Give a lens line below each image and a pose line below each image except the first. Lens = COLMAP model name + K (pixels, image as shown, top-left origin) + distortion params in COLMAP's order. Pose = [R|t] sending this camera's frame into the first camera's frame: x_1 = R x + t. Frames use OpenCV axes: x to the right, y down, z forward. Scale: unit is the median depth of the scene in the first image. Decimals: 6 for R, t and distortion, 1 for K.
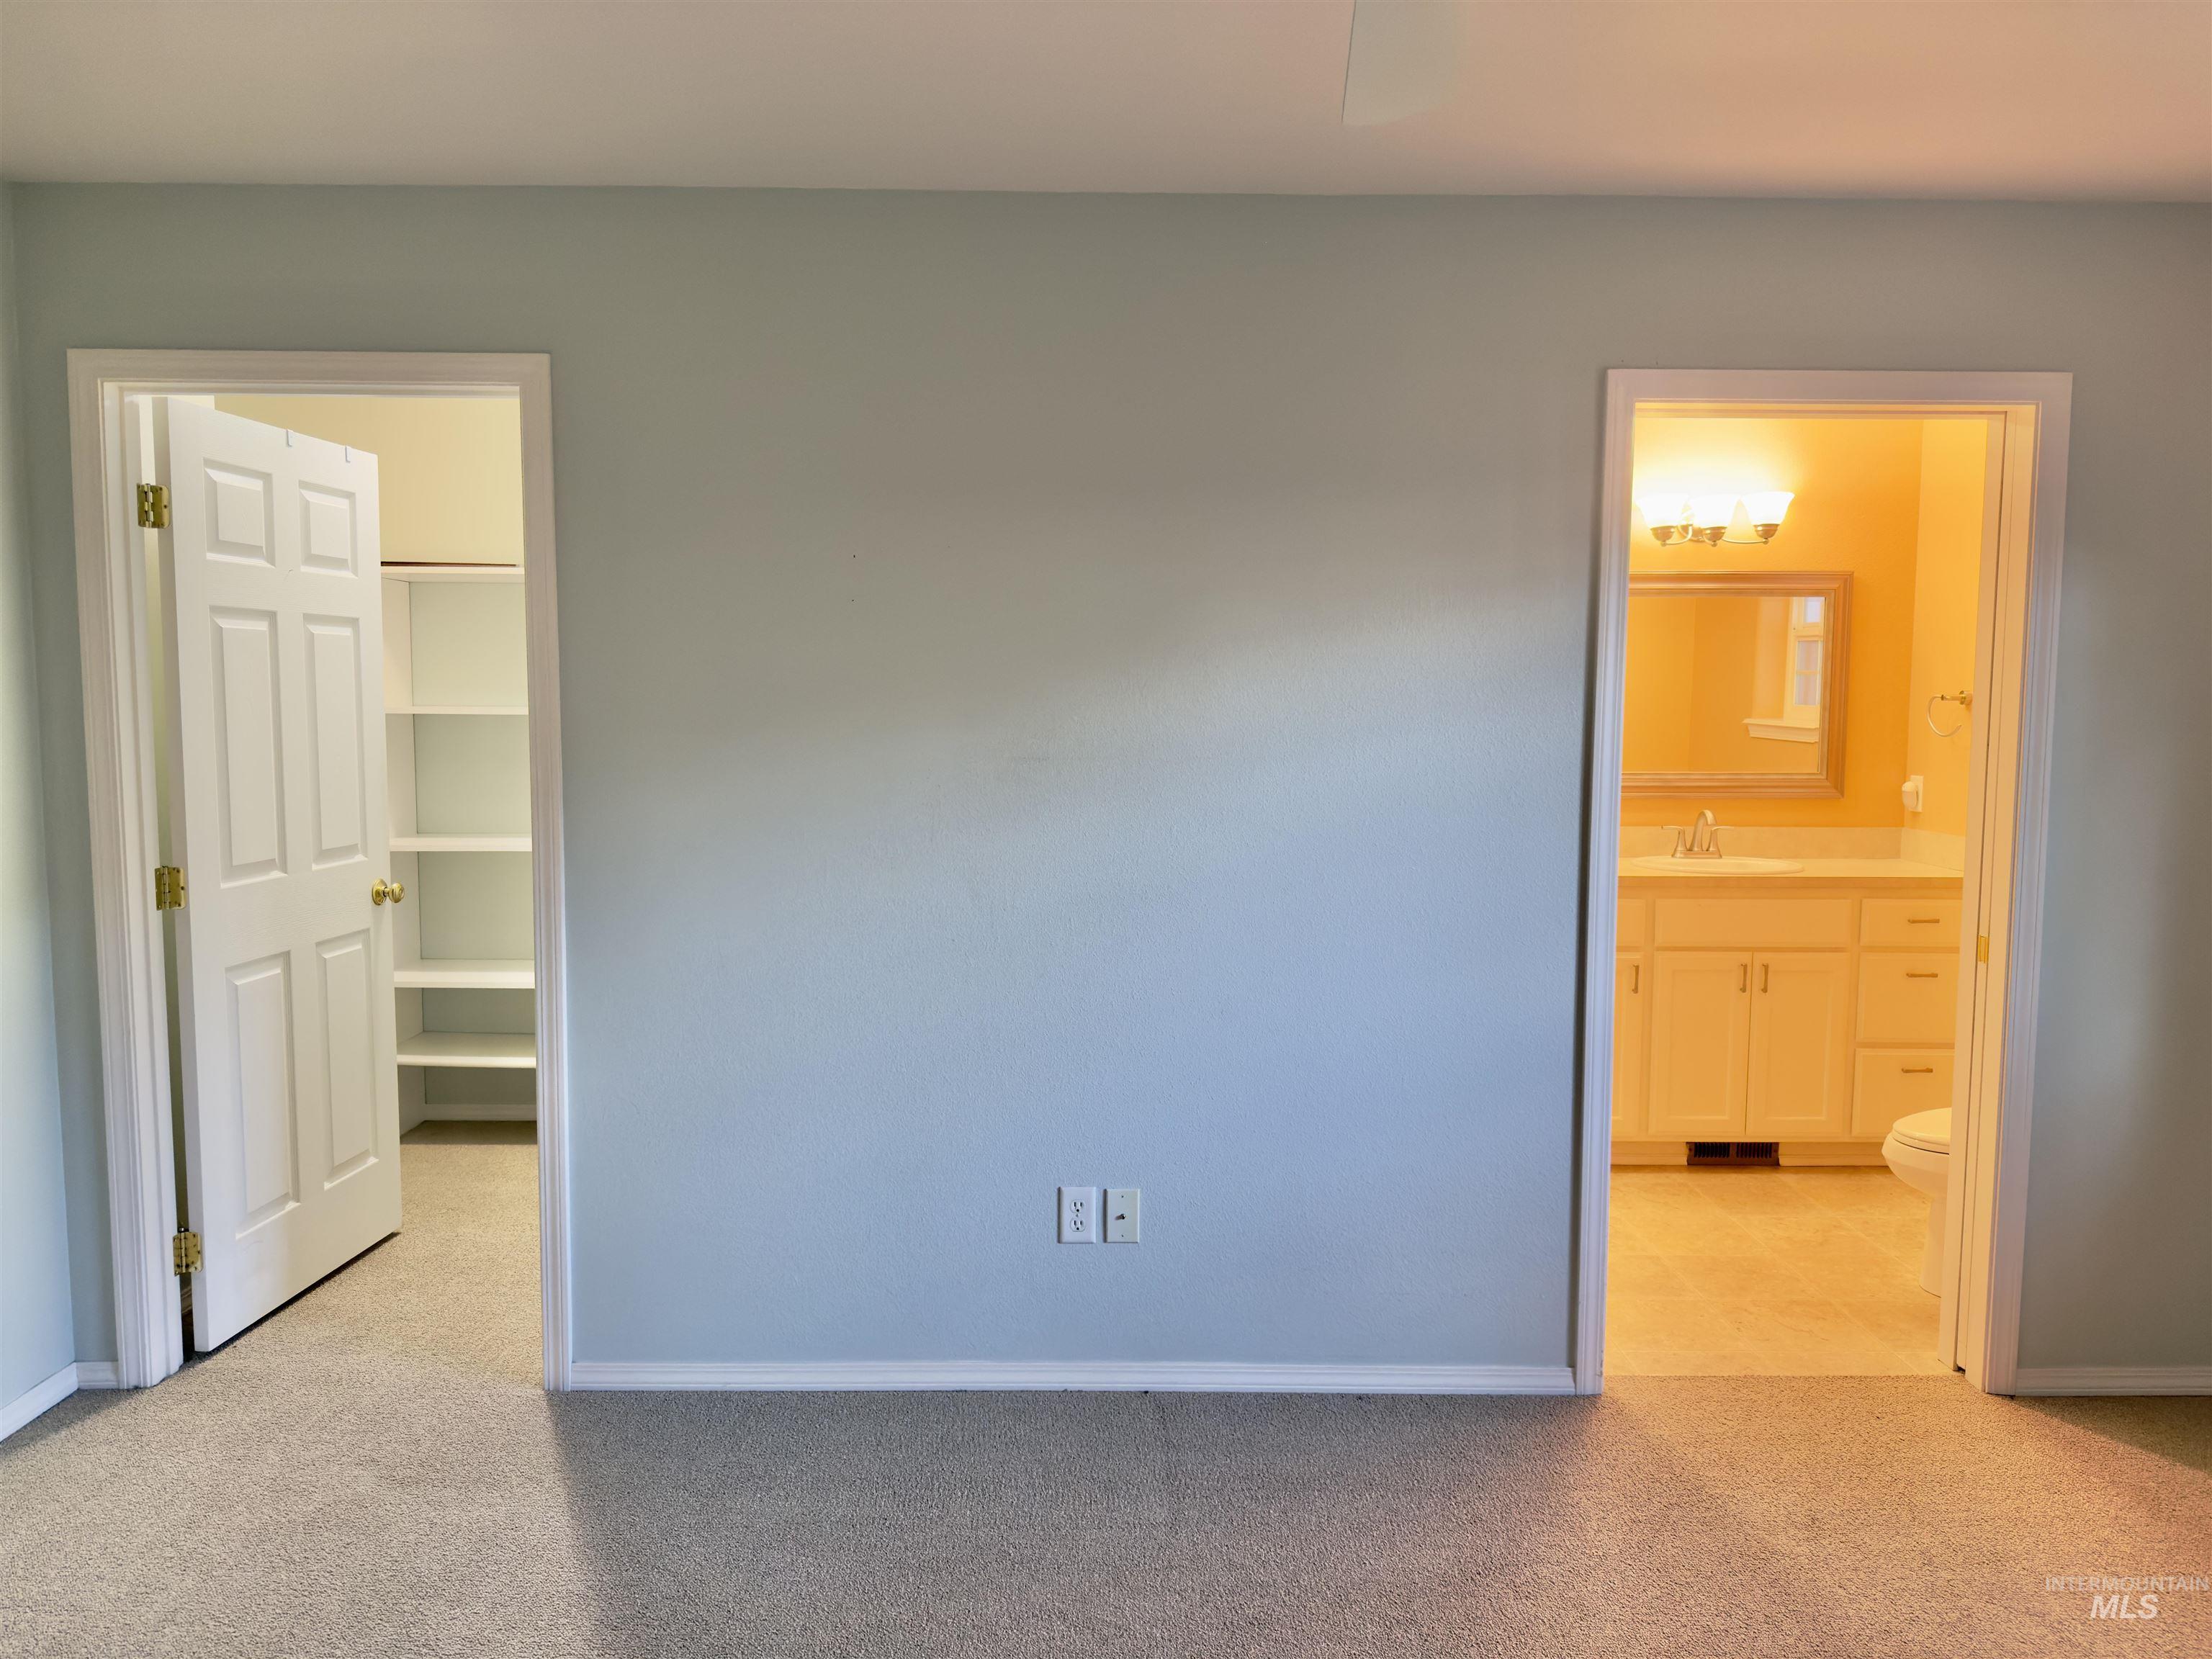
lens RADIAL K [[1555.0, 0, 1134.1], [0, 1555.0, 832.6], [0, 0, 1]] dist [0.068035, -0.084603]
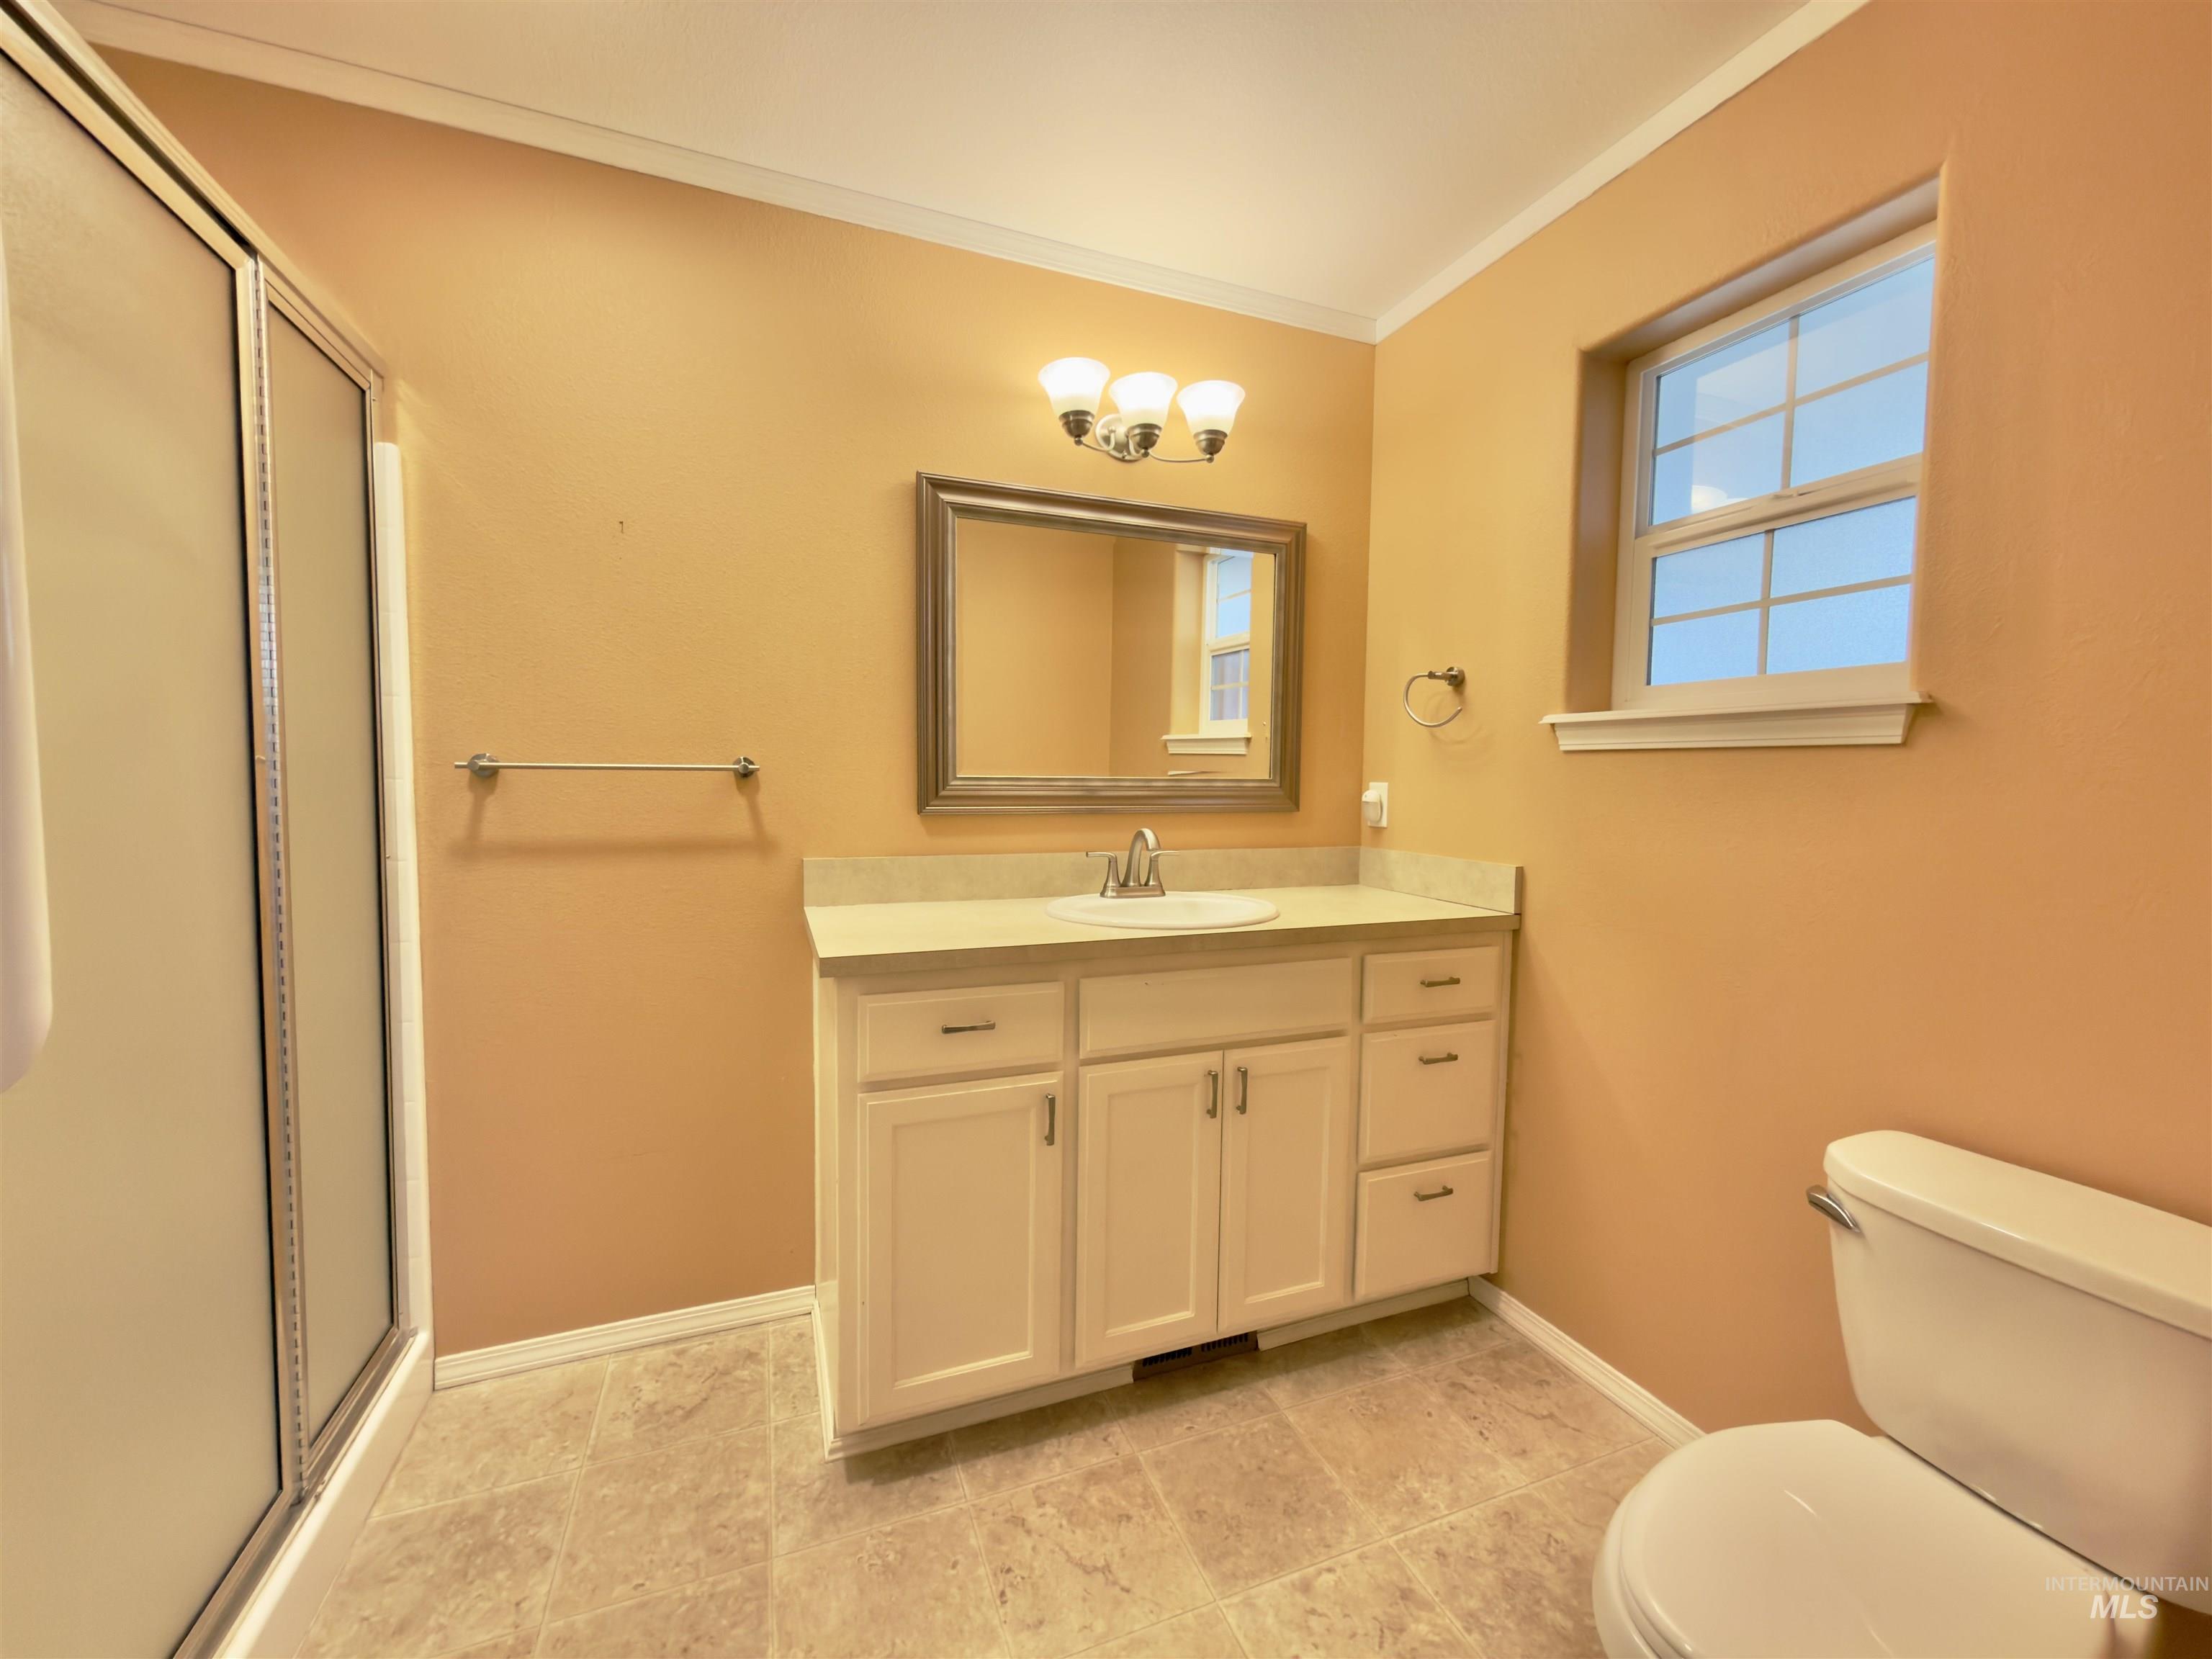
lens RADIAL K [[878.6, 0, 1104.4], [0, 878.6, 824.0], [0, 0, 1]] dist [0.000193, -0.000368]
pose [[0.940128, -0.014722, 0.340503, 0.227414], [0.023568, 0.999483, -0.021857, -0.008876], [-0.340005, 0.028574, 0.939990, 0.675337]]
